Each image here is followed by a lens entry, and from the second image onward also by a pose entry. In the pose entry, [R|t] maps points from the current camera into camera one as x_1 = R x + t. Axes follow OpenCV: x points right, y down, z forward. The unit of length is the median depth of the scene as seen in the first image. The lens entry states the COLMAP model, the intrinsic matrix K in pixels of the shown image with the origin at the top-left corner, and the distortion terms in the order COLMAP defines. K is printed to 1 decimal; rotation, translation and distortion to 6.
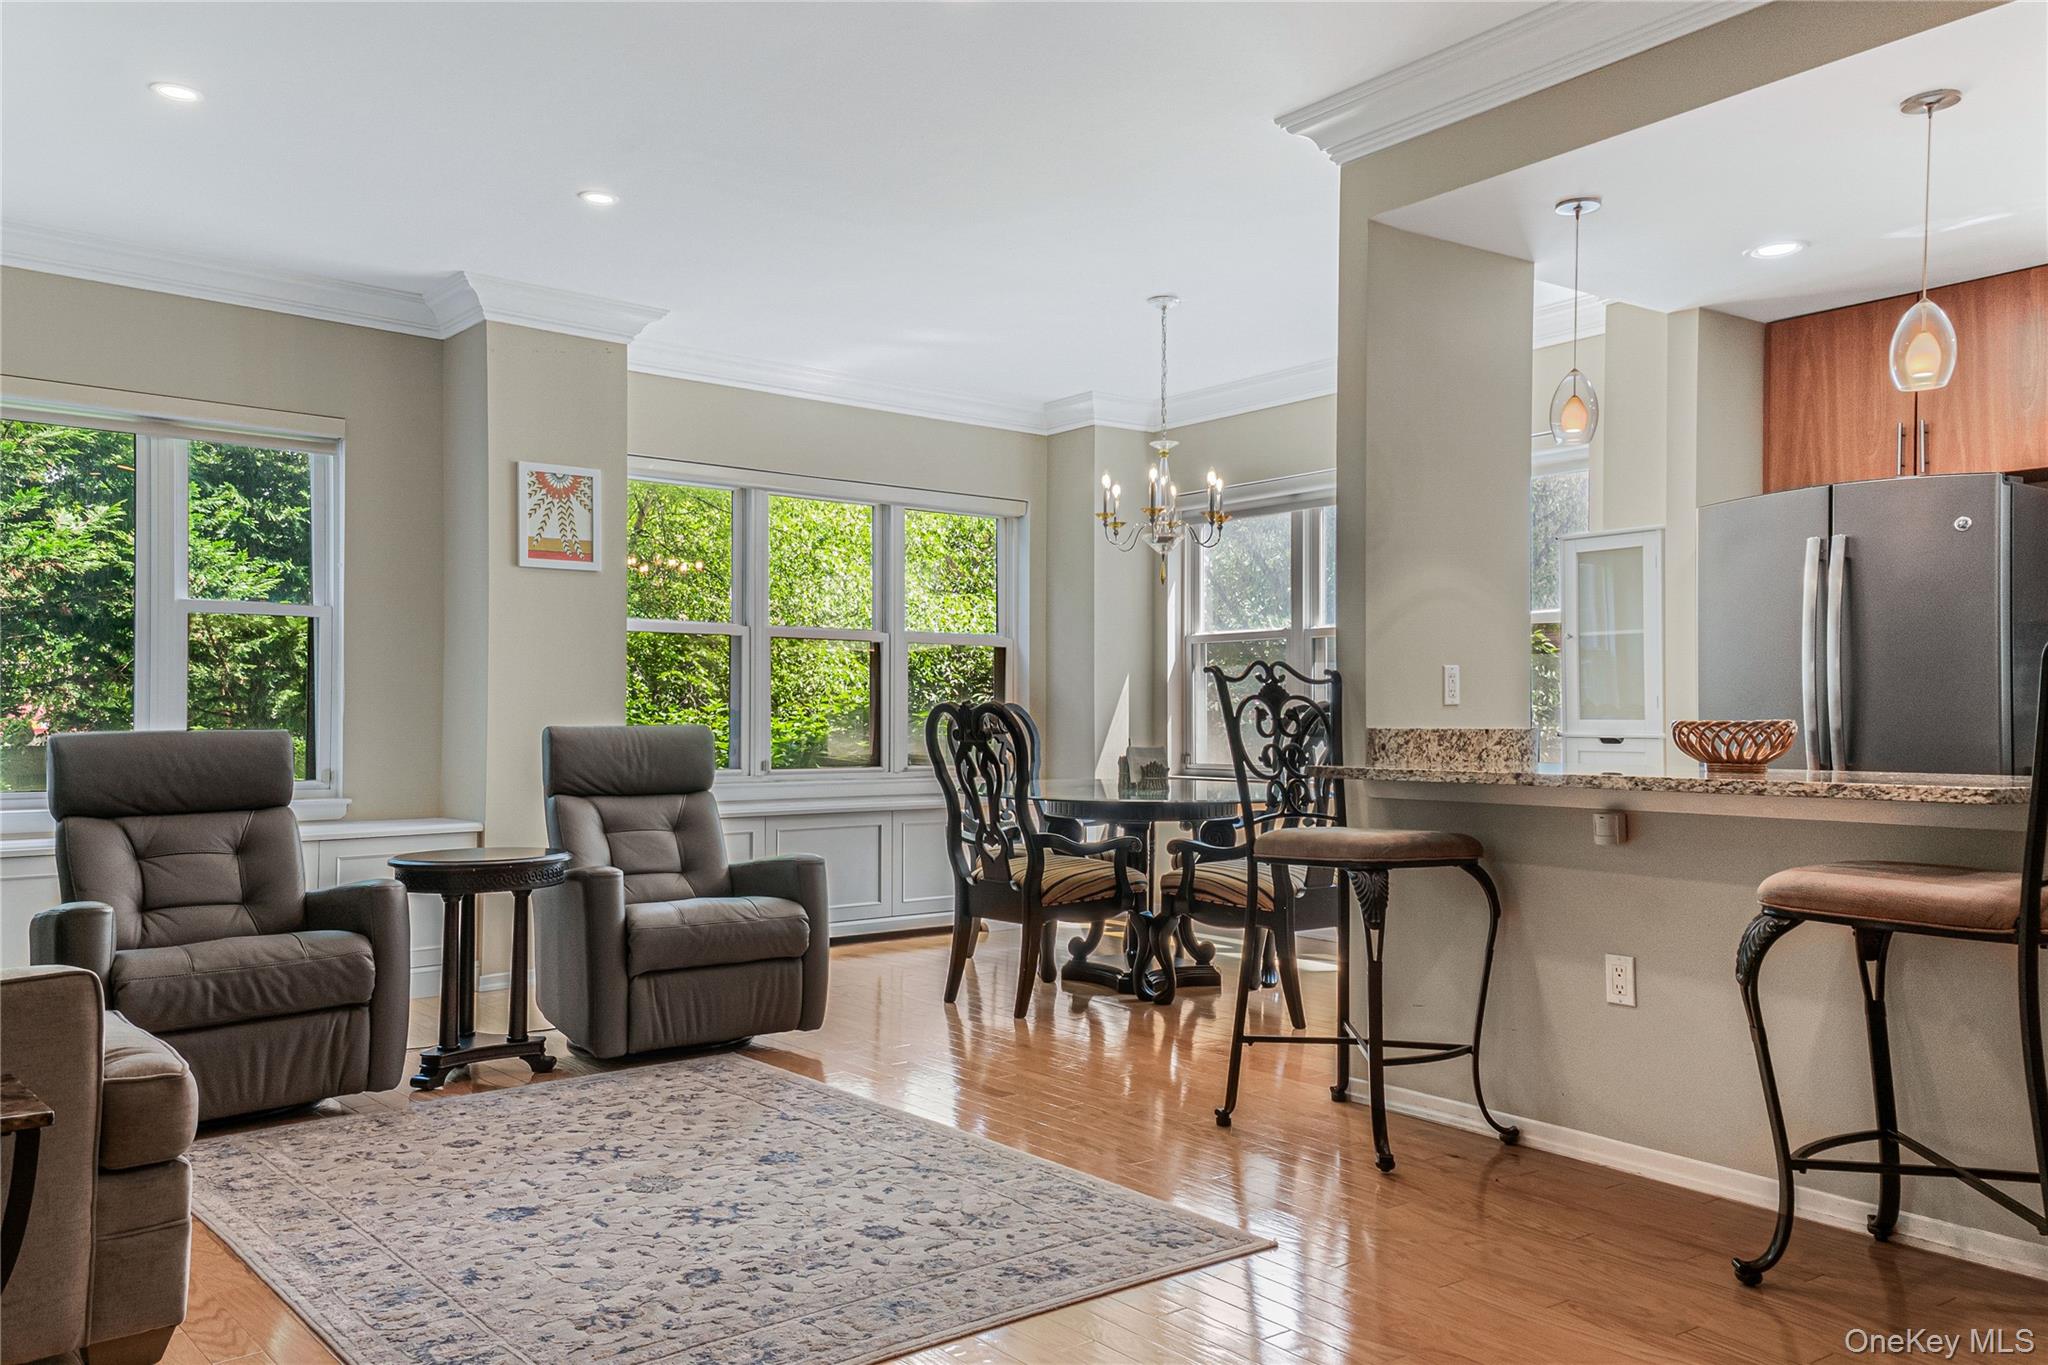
lens RADIAL K [[1535.9, 0, 1025.6], [0, 1535.9, 686.1], [0, 0, 1]] dist [0.159382, -0.035683]
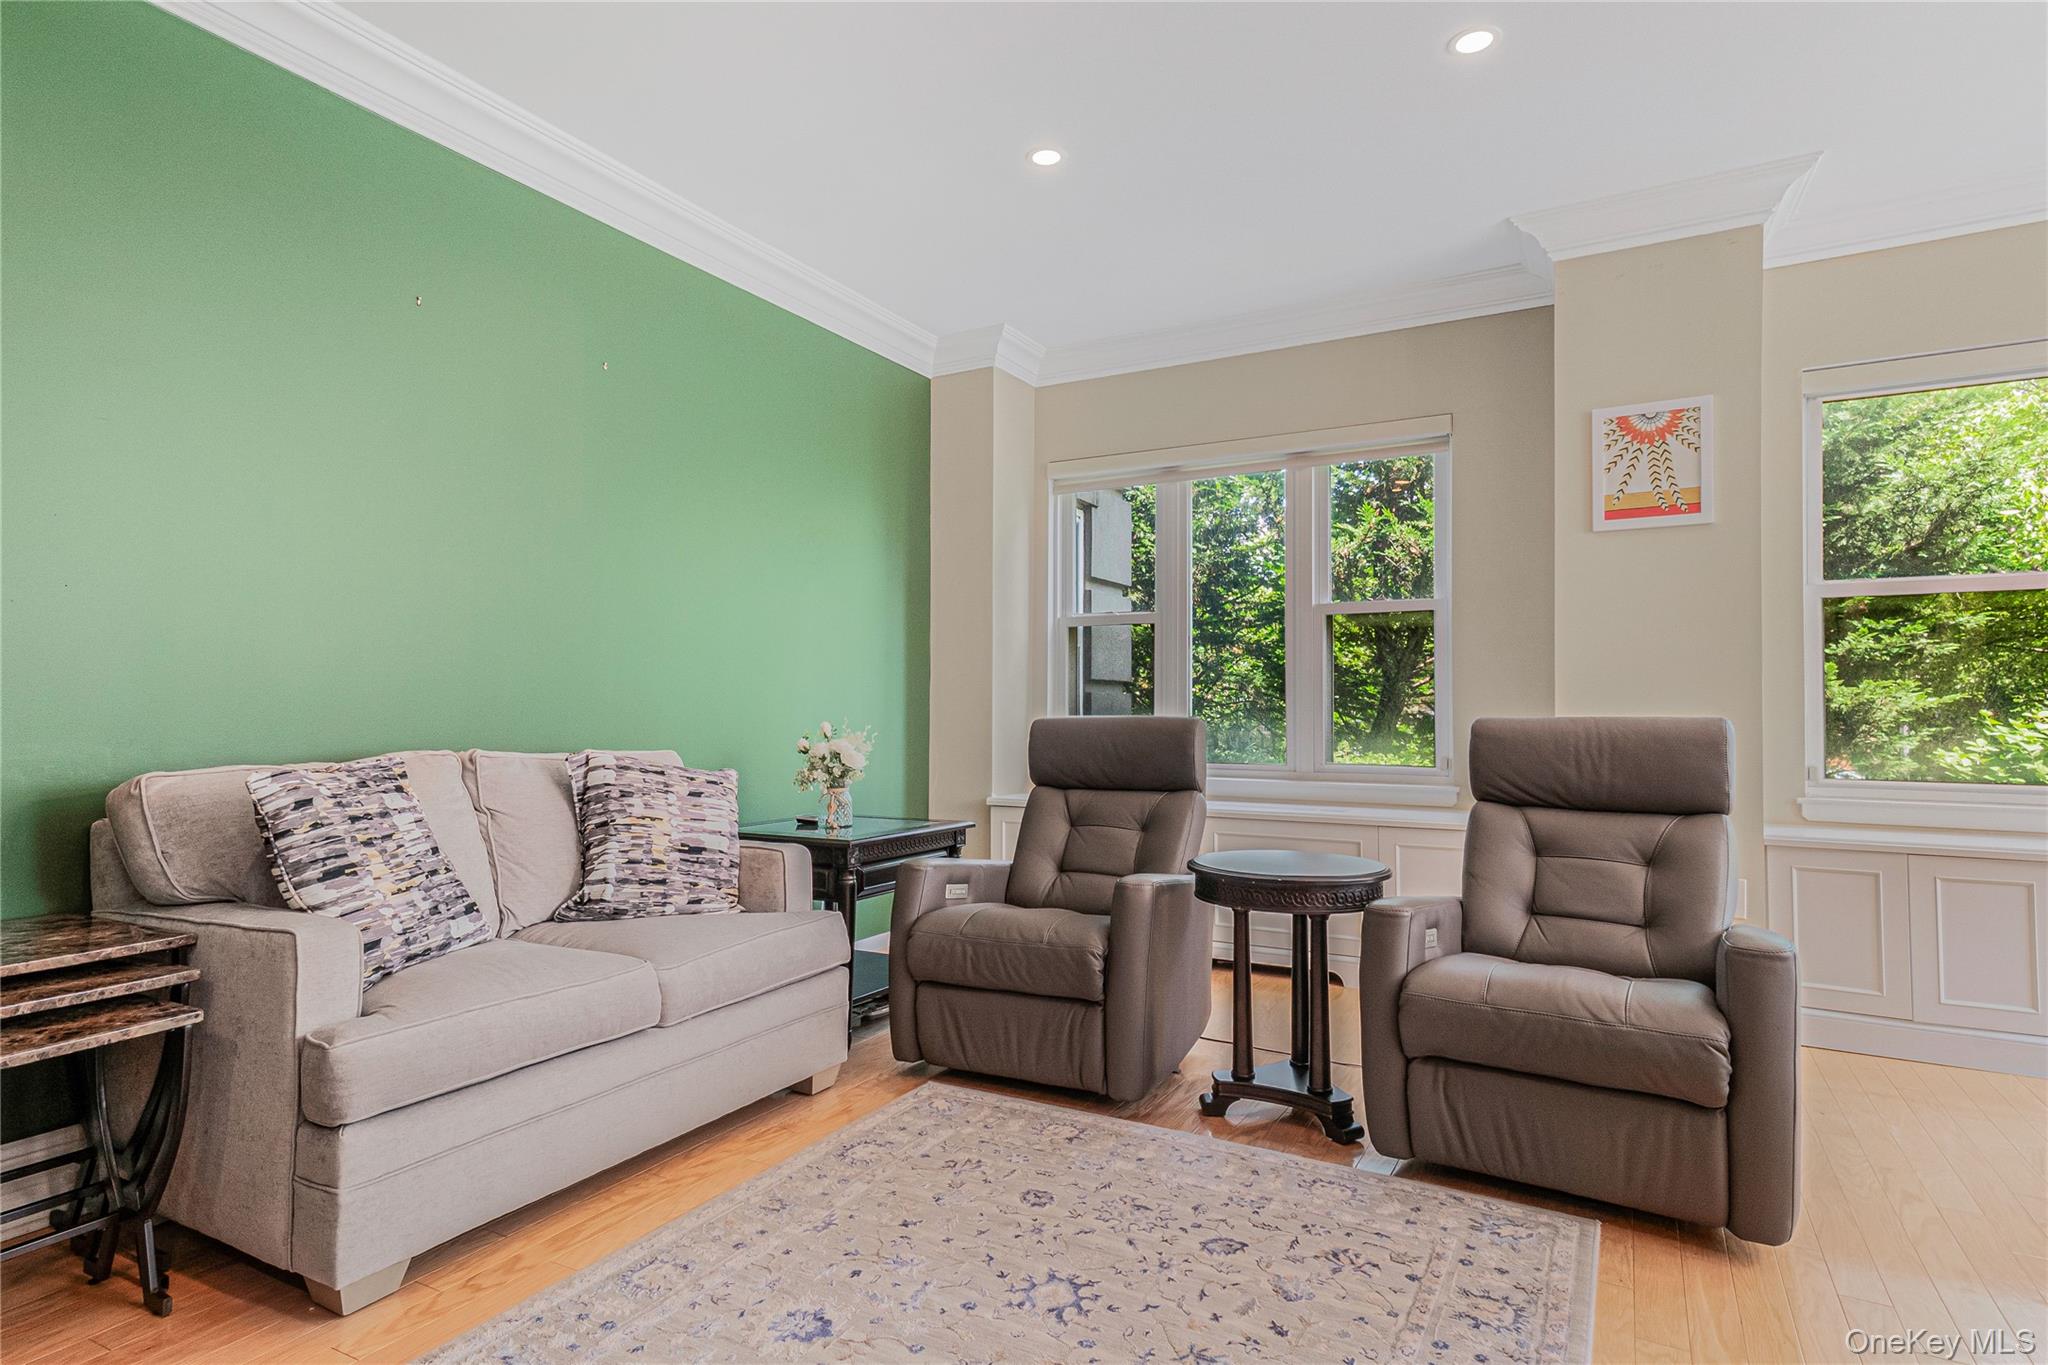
lens RADIAL K [[1107.0, 0, 1028.6], [0, 1107.0, 678.8], [0, 0, 1]] dist [0.037121, -0.000031]
pose [[0.365176, -0.022648, -0.930663, 0.275023], [0.017075, 0.999699, -0.017628, 0.020520], [0.930782, -0.009453, 0.365452, 0.987333]]
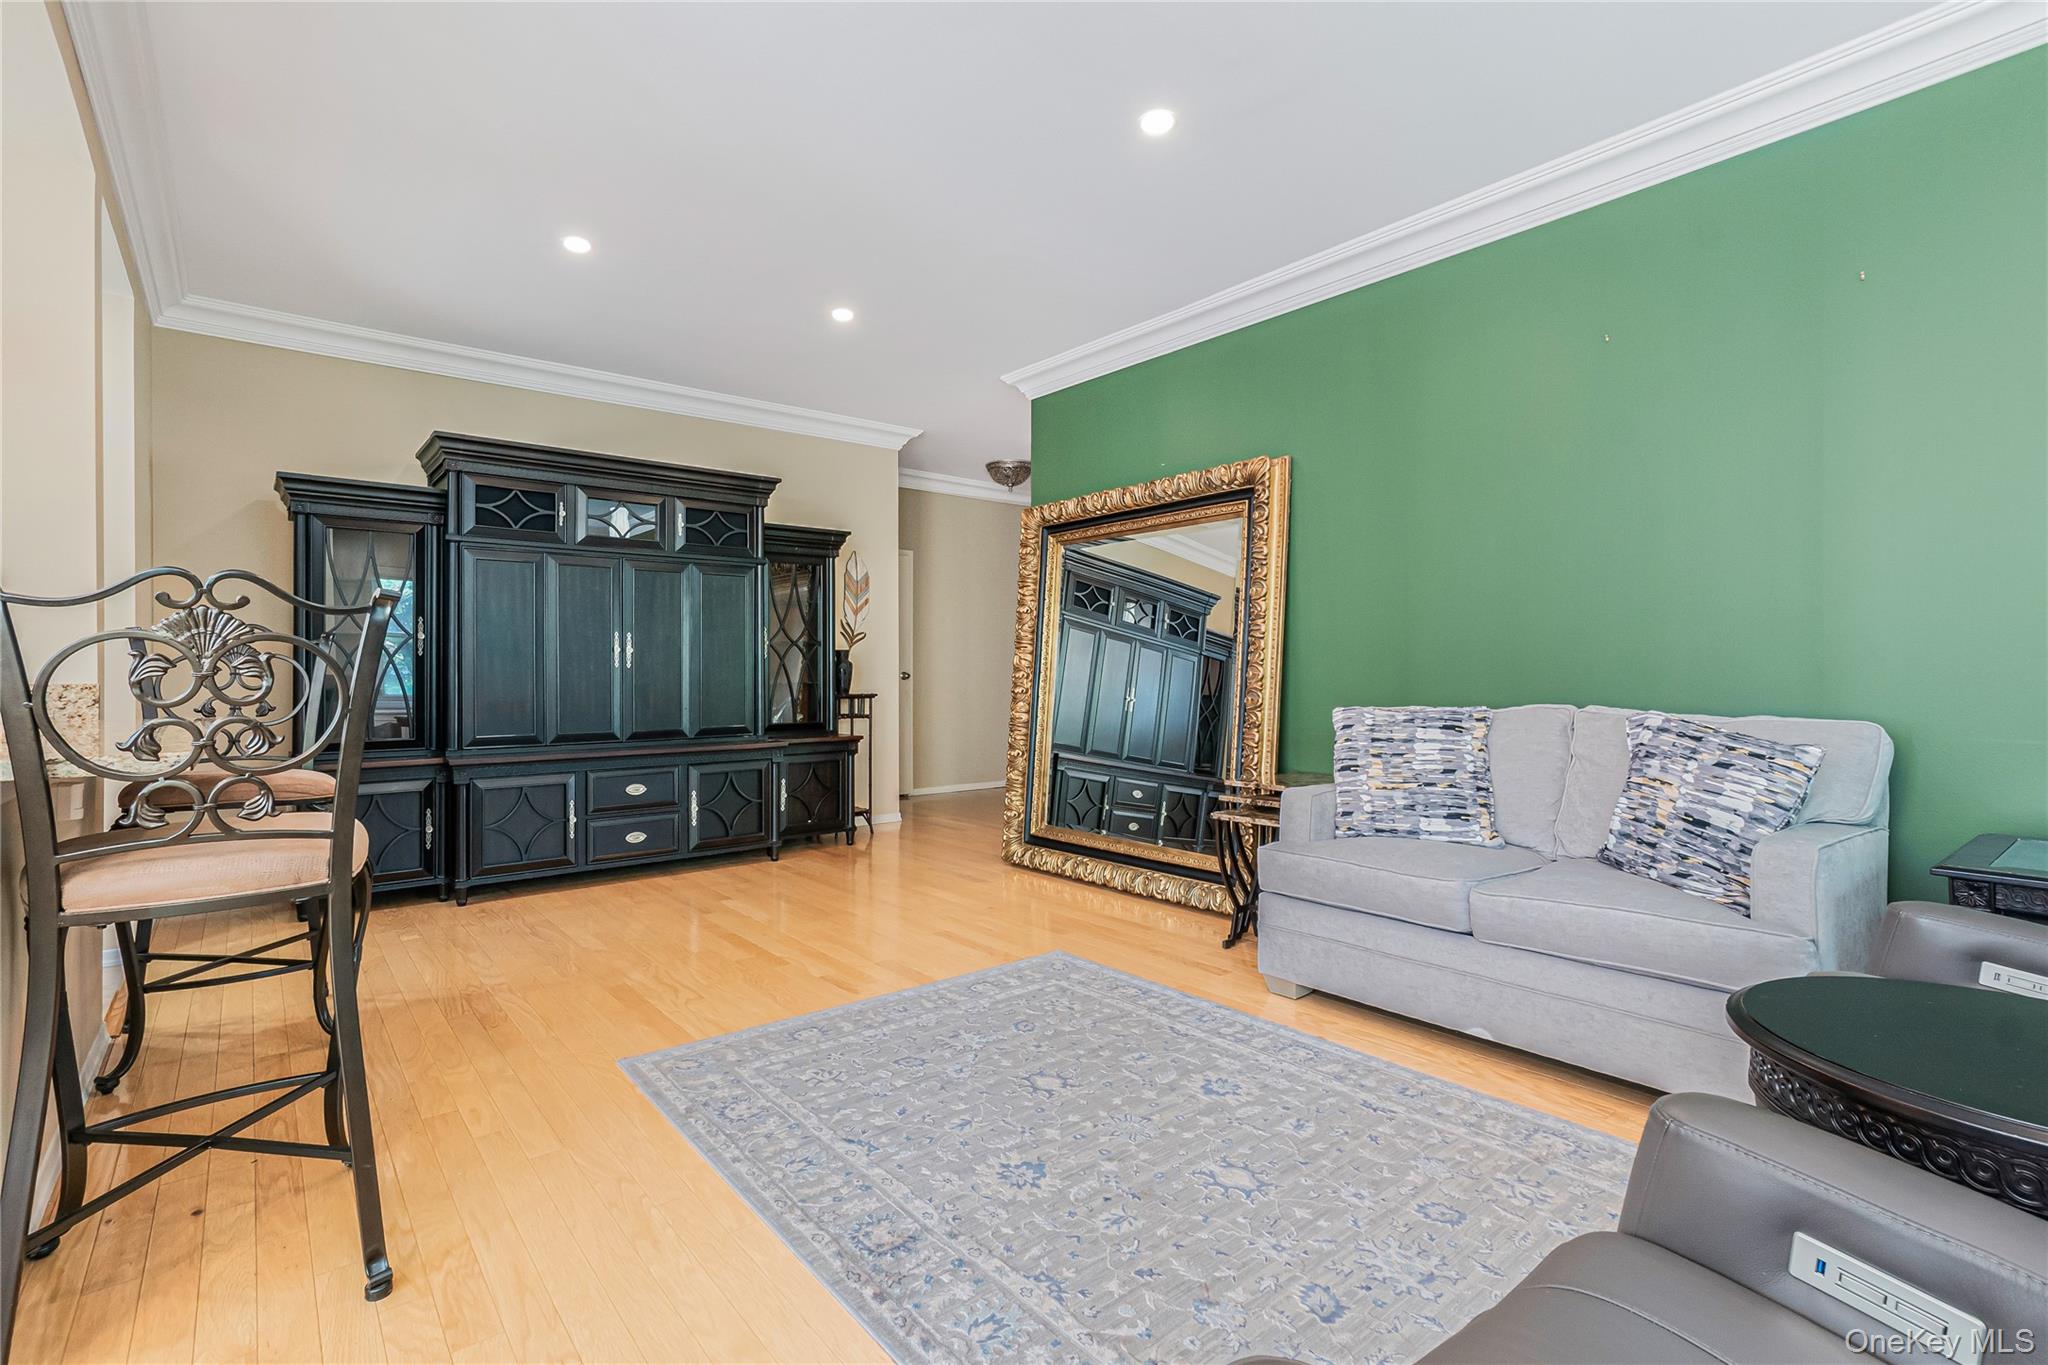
lens RADIAL K [[925.9, 0, 993.1], [0, 925.9, 701.9], [0, 0, 1]] dist [-0.010957, 0.011502]
pose [[-0.999625, 0.000614, 0.027369, -0.188270], [0.000770, 0.999984, 0.005685, 0.044877], [-0.027365, 0.005703, -0.999609, 1.842134]]
